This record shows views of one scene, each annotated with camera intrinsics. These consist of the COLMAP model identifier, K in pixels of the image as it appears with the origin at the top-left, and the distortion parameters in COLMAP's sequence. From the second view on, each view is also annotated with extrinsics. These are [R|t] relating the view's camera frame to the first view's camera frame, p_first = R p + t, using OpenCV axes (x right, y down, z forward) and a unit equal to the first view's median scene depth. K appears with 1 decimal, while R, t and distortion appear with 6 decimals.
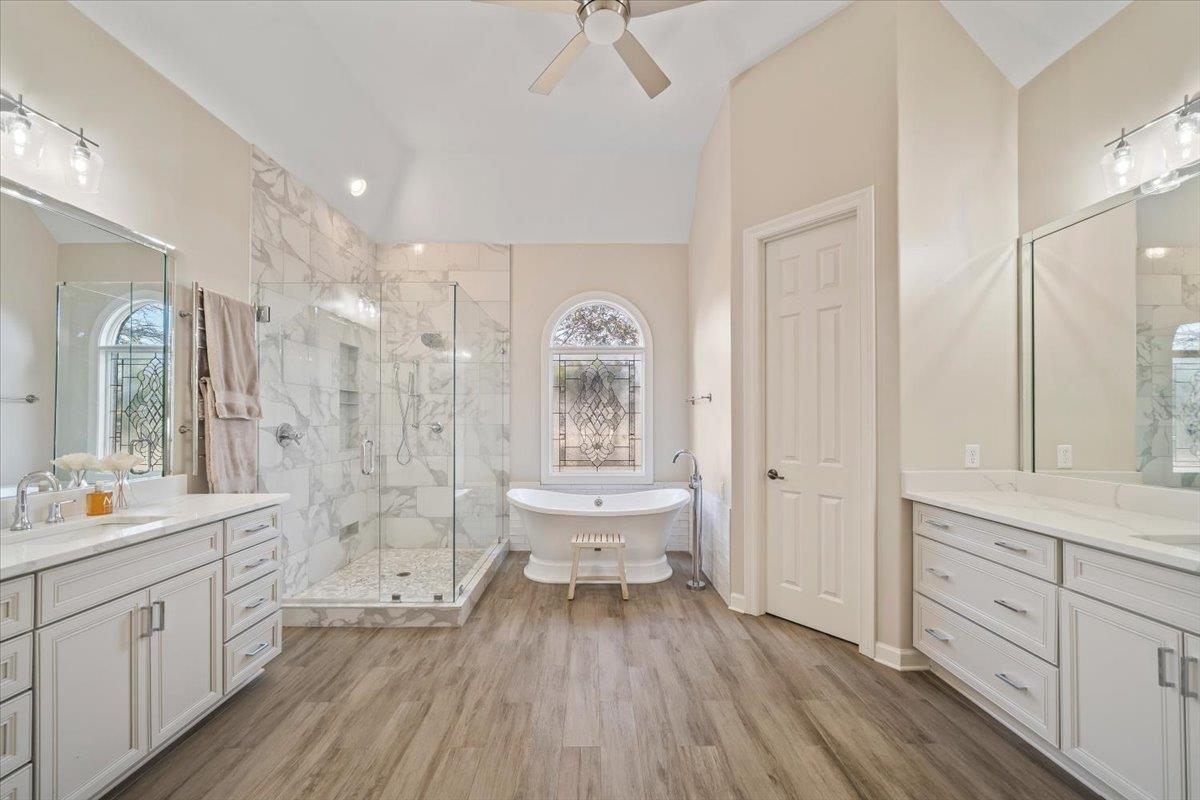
lens RADIAL K [[551.2, 0, 576.5], [0, 551.2, 412.4], [0, 0, 1]] dist [0.001217, 0.000511]
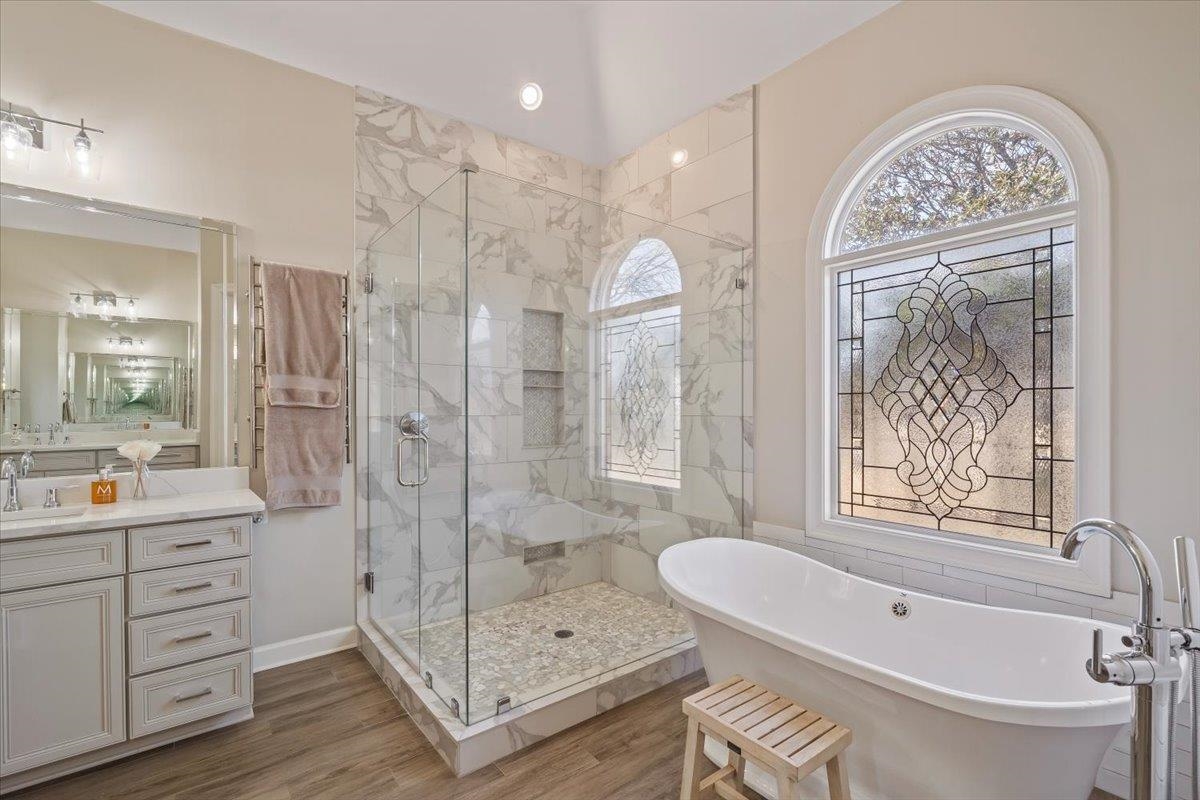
lens RADIAL K [[551.2, 0, 594.9], [0, 551.2, 409.4], [0, 0, 1]] dist [0.001217, 0.000511]
pose [[0.593921, 0.000416, -0.804523, 0.297146], [0.011218, 0.999898, 0.008799, 0.011183], [0.804445, -0.014251, 0.593856, 0.721246]]
